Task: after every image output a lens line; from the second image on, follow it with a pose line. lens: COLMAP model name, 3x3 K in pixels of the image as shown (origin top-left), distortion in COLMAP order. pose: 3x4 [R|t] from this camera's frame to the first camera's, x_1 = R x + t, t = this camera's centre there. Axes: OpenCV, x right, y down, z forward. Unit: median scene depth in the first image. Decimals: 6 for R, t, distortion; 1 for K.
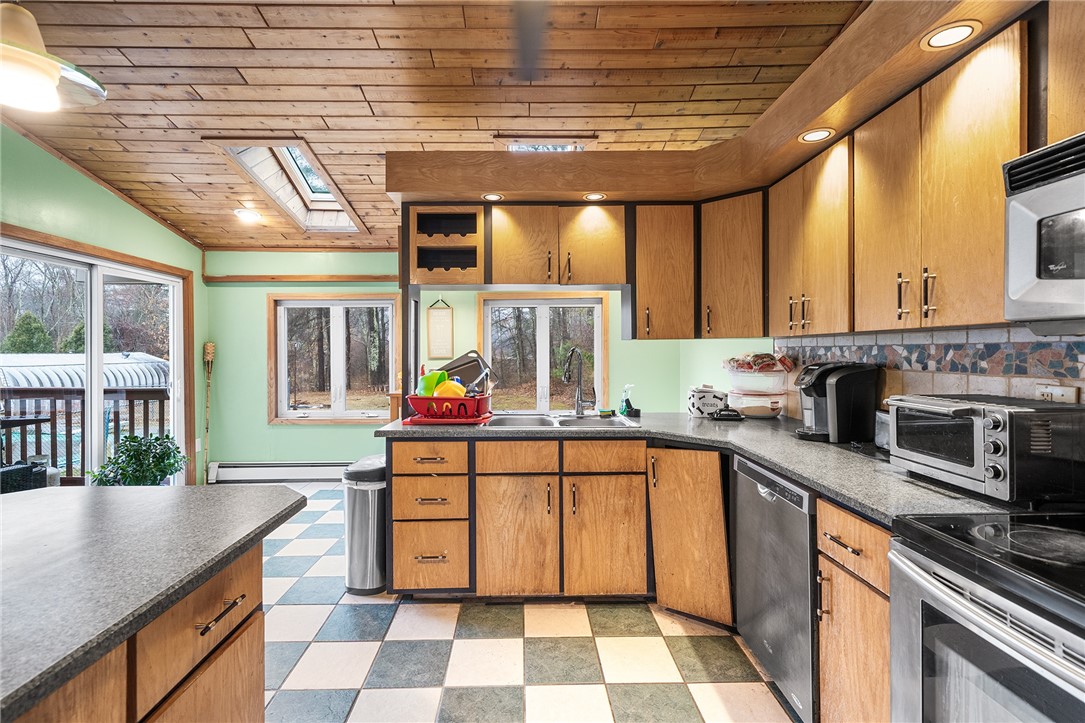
lens RADIAL K [[503.7, 0, 540.3], [0, 503.7, 350.9], [0, 0, 1]] dist [0.000004, -0.000006]
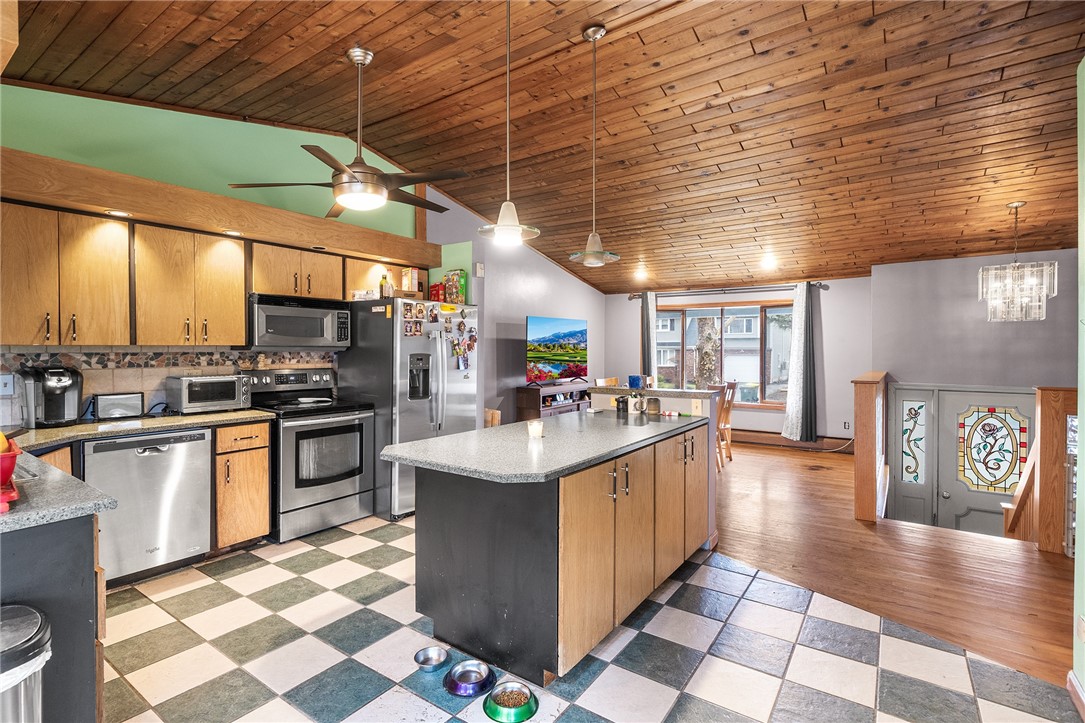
lens RADIAL K [[503.7, 0, 544.2], [0, 503.7, 354.8], [0, 0, 1]] dist [0.000004, -0.000006]
pose [[-0.811191, -0.008509, 0.584719, -1.464574], [-0.000871, 0.999911, 0.013342, -0.030774], [-0.584781, 0.010313, -0.811126, 1.604934]]
